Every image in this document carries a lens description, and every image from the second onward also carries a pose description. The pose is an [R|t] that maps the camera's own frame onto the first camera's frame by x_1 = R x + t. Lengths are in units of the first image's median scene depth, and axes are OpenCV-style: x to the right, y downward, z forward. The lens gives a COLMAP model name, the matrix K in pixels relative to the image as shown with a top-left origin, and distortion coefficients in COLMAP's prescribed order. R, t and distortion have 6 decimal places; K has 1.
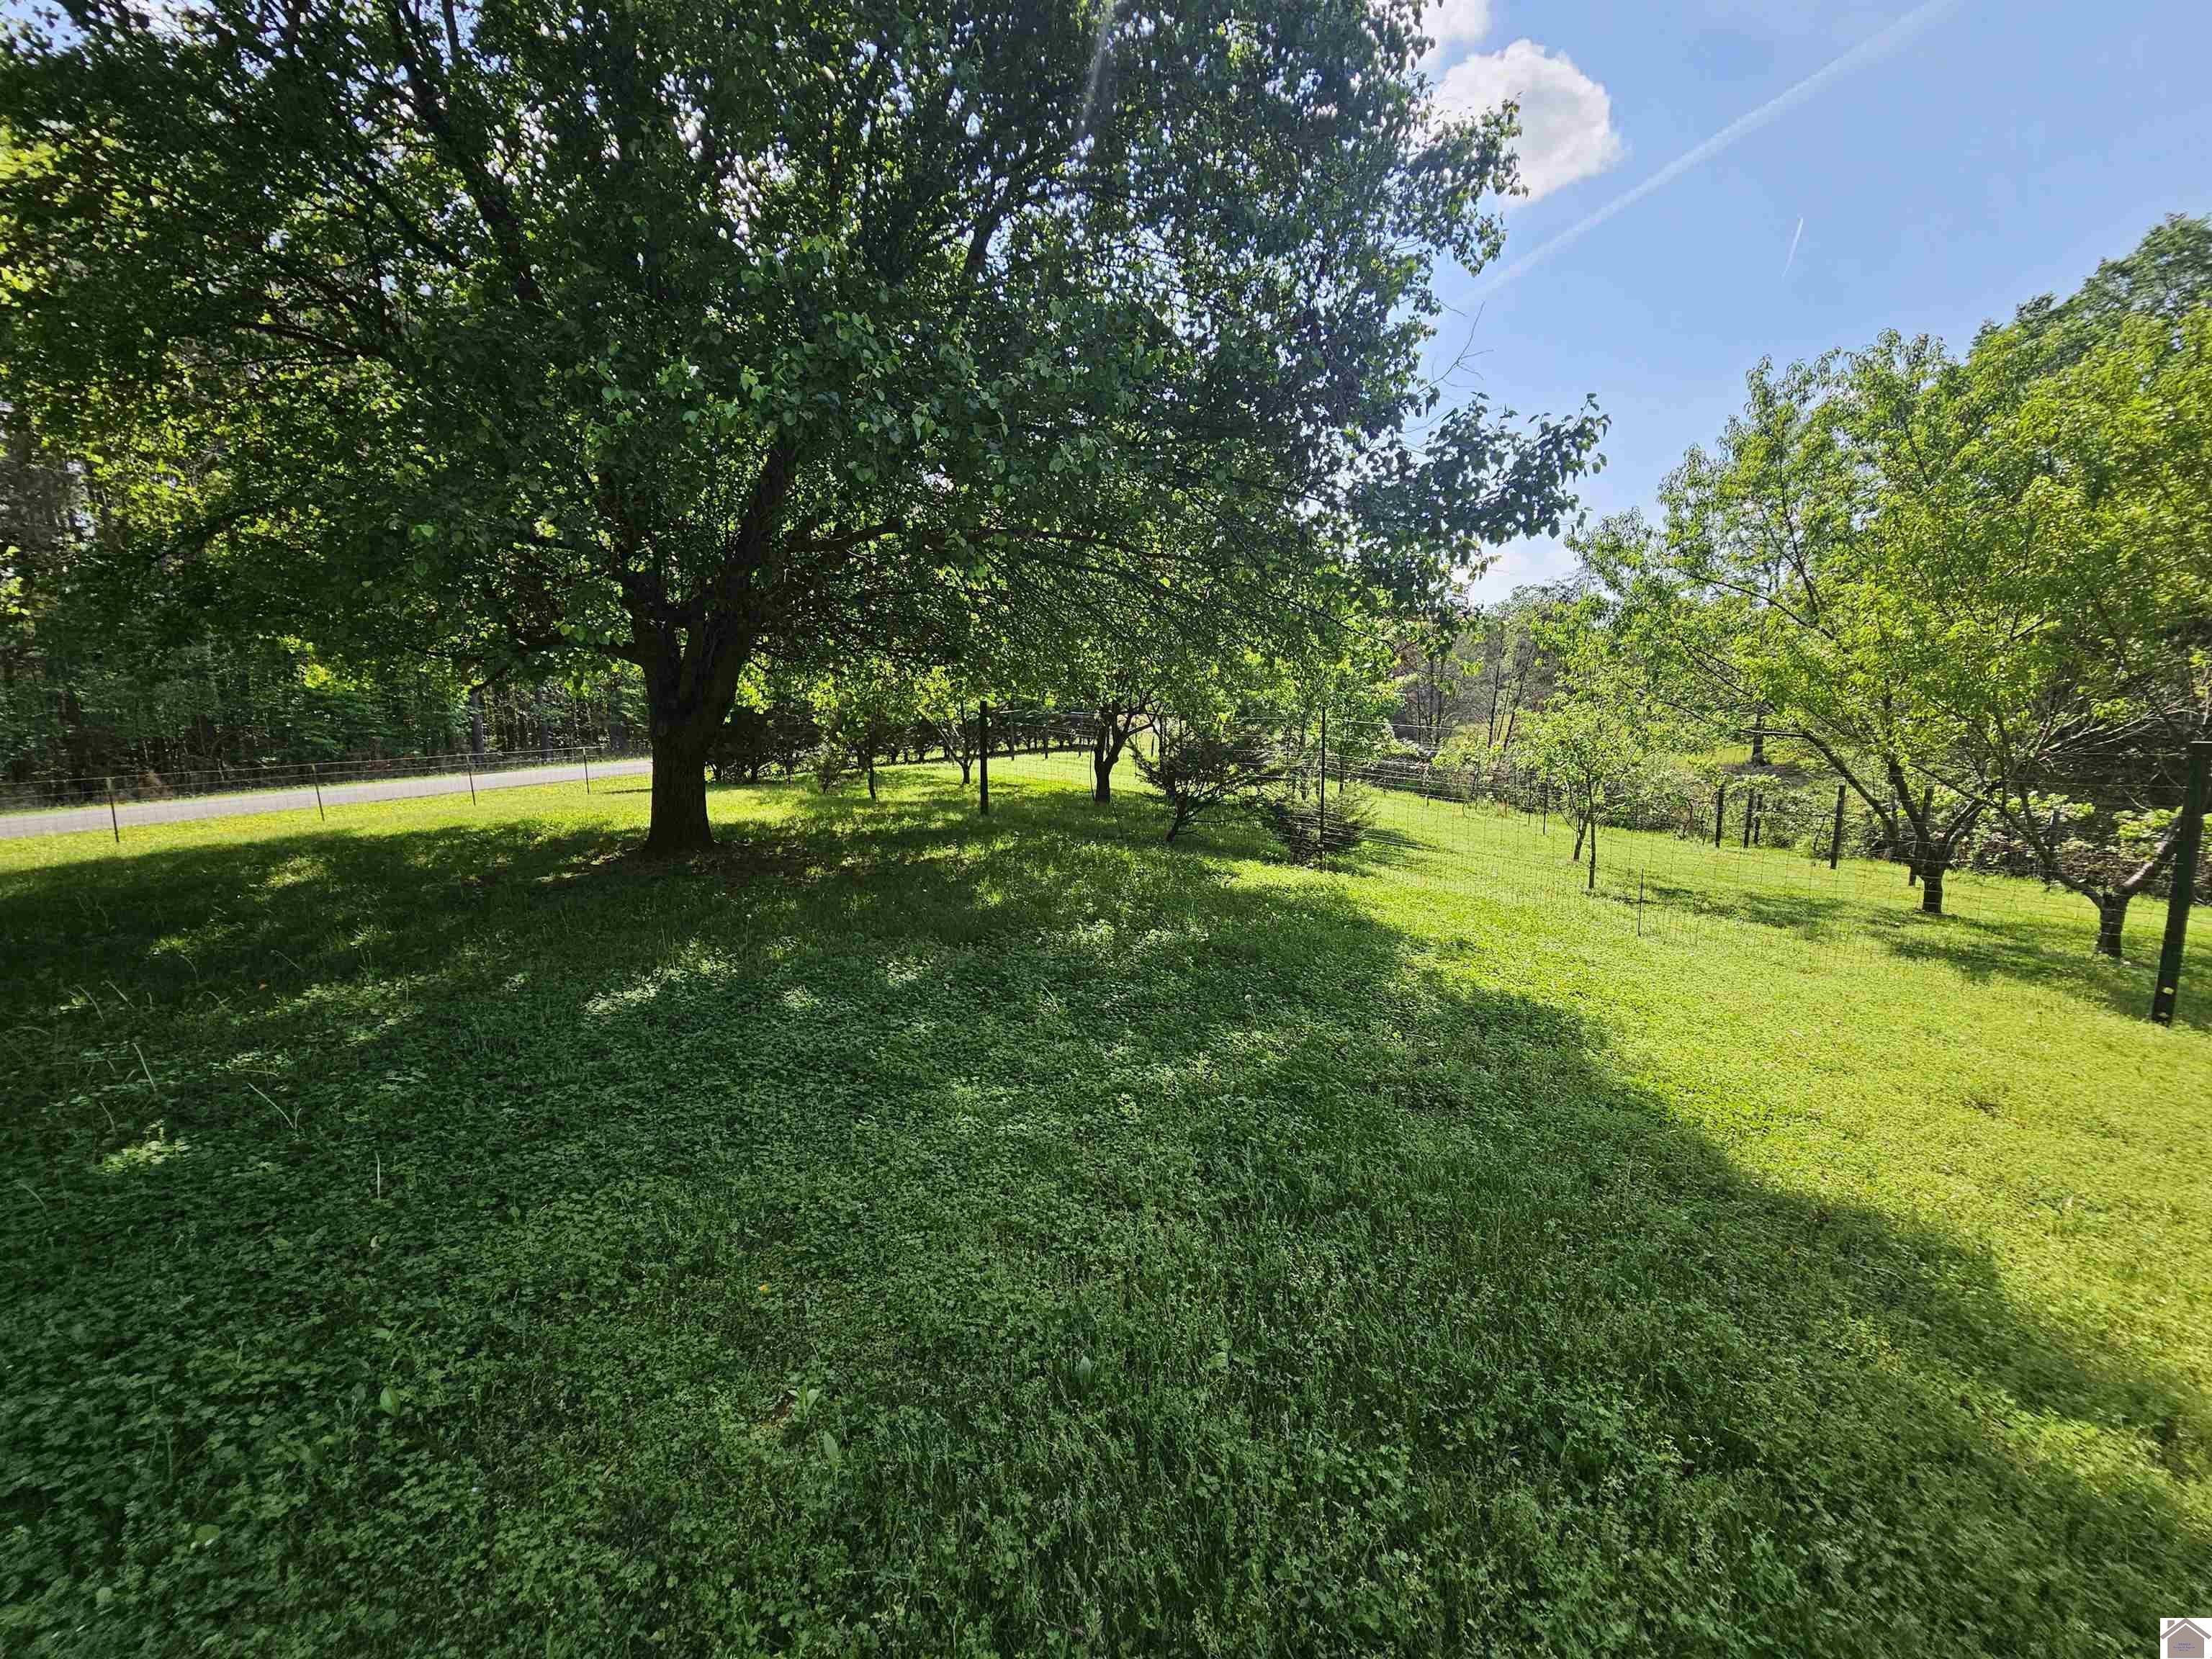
lens RADIAL K [[895.5, 0, 1096.4], [0, 895.5, 839.1], [0, 0, 1]] dist [0.000246, -0.005320]
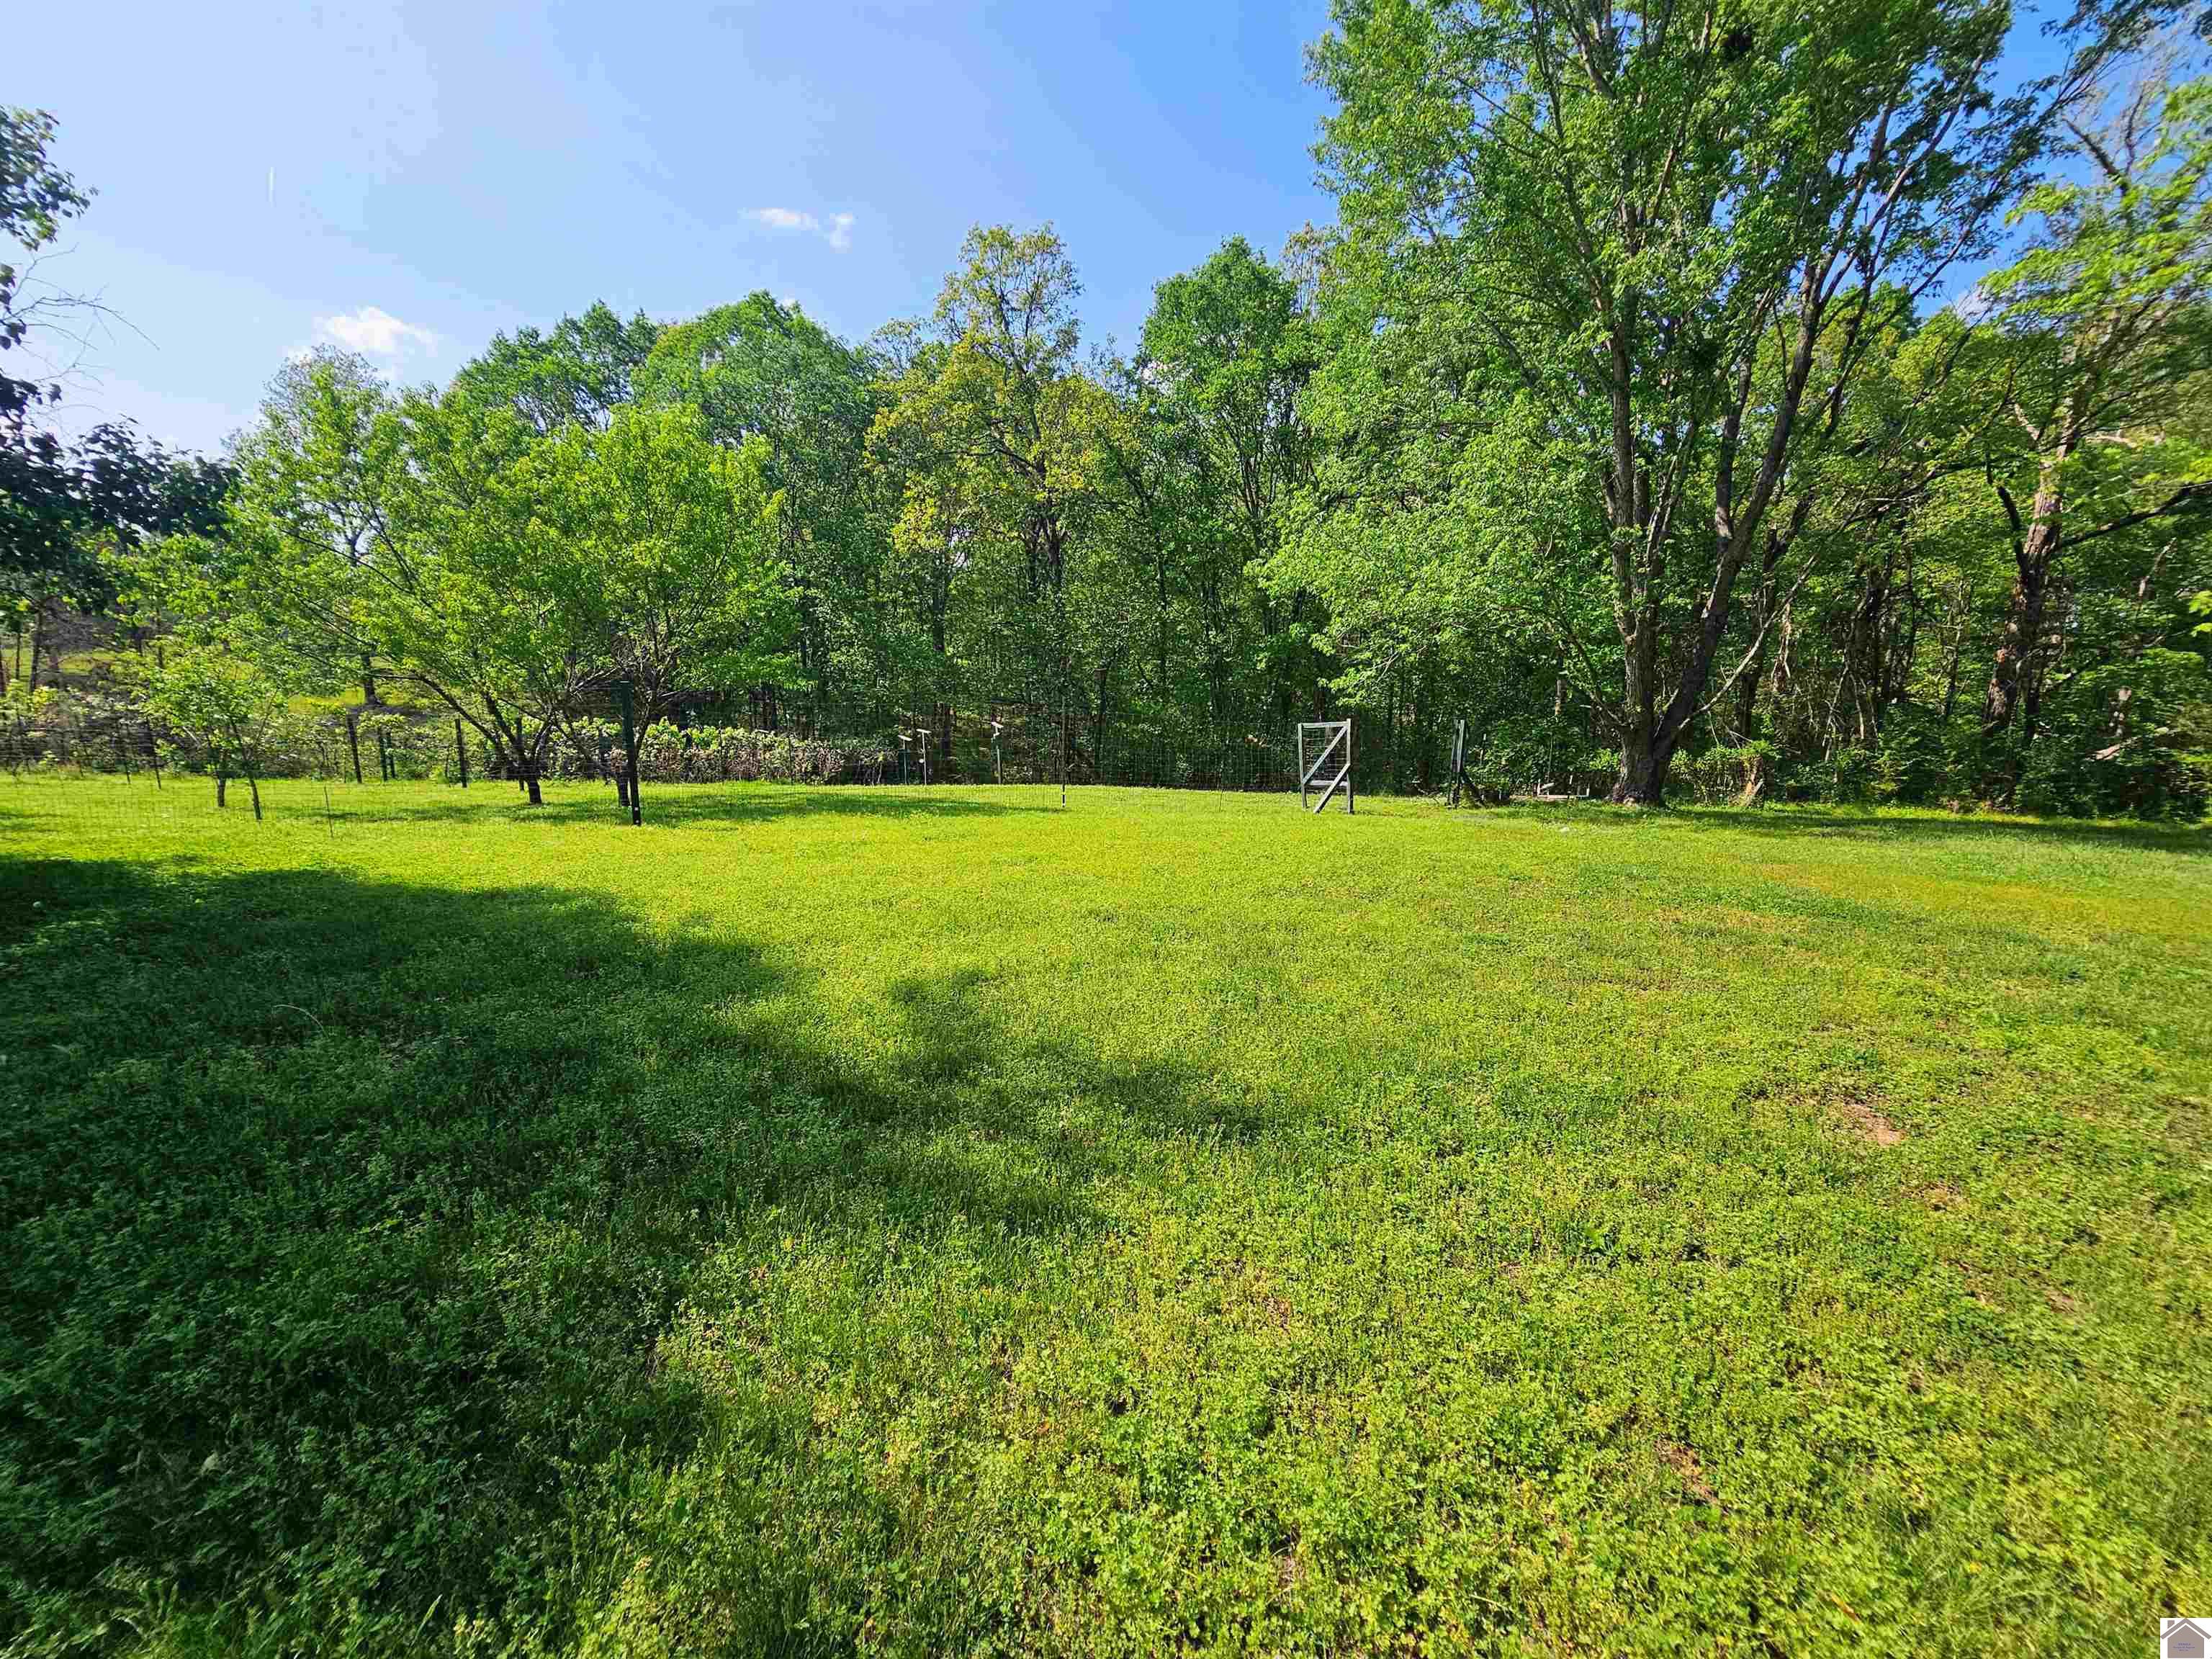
lens RADIAL K [[895.5, 0, 1096.4], [0, 895.5, 839.1], [0, 0, 1]] dist [0.000246, -0.005320]
pose [[0.254314, -0.172454, 0.951622, -0.157204], [0.110984, 0.982677, 0.148422, 0.019218], [-0.960733, 0.067869, 0.269048, -0.183477]]
